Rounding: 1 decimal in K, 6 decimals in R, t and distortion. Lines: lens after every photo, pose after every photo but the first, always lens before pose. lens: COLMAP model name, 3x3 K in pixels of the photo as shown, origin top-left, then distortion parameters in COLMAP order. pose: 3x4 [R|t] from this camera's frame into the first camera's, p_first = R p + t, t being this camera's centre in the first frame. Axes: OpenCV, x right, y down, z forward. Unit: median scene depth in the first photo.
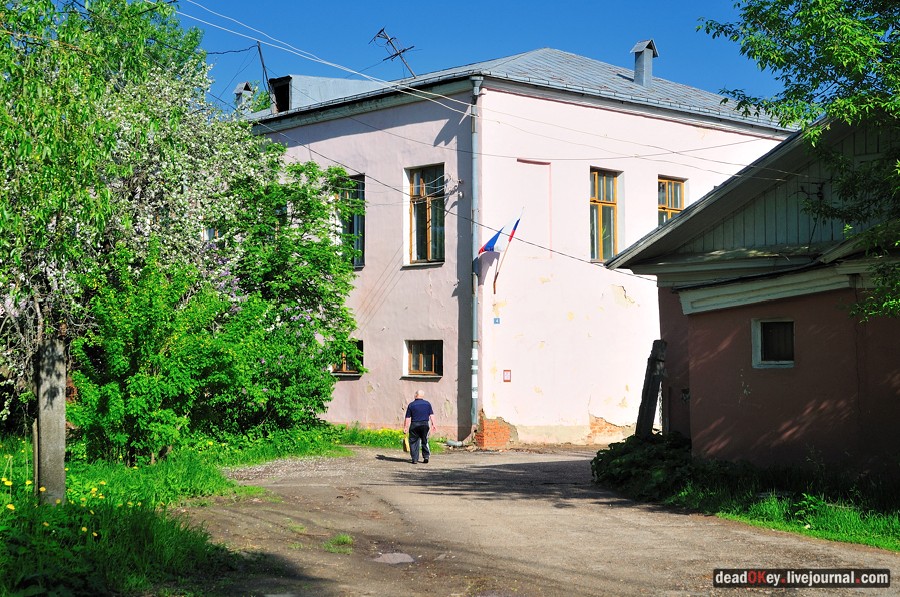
lens RADIAL K [[1325.0, 0, 451.2], [0, 1325.0, 301.1], [0, 0, 1]] dist [0.267765, 0.000000]
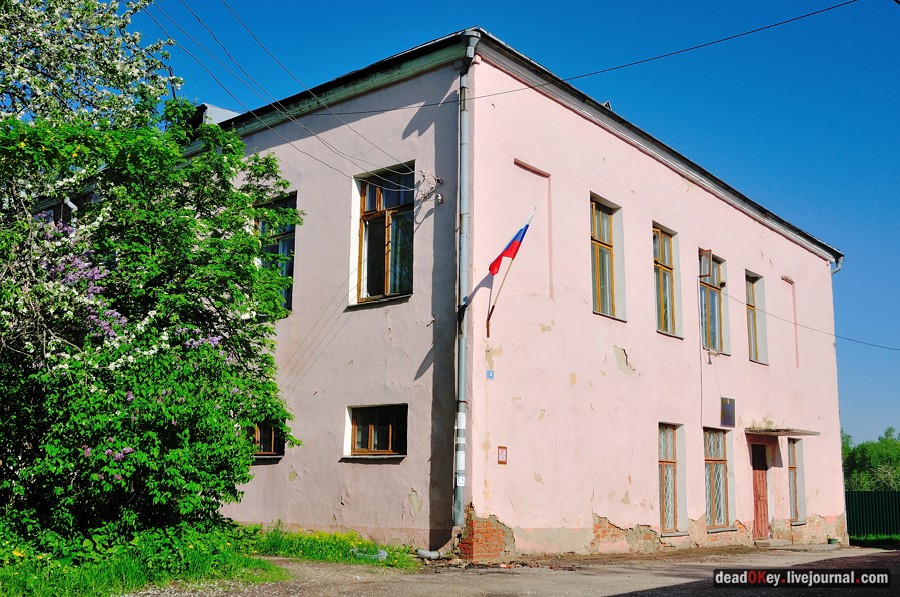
lens RADIAL K [[924.9, 0, 448.9], [0, 924.9, 317.8], [0, 0, 1]] dist [-0.056254, 0.000000]
pose [[0.988433, 0.038603, 0.146661, -0.058329], [-0.018516, 0.990544, -0.135937, 0.050628], [-0.150522, 0.131649, 0.979802, 0.514953]]
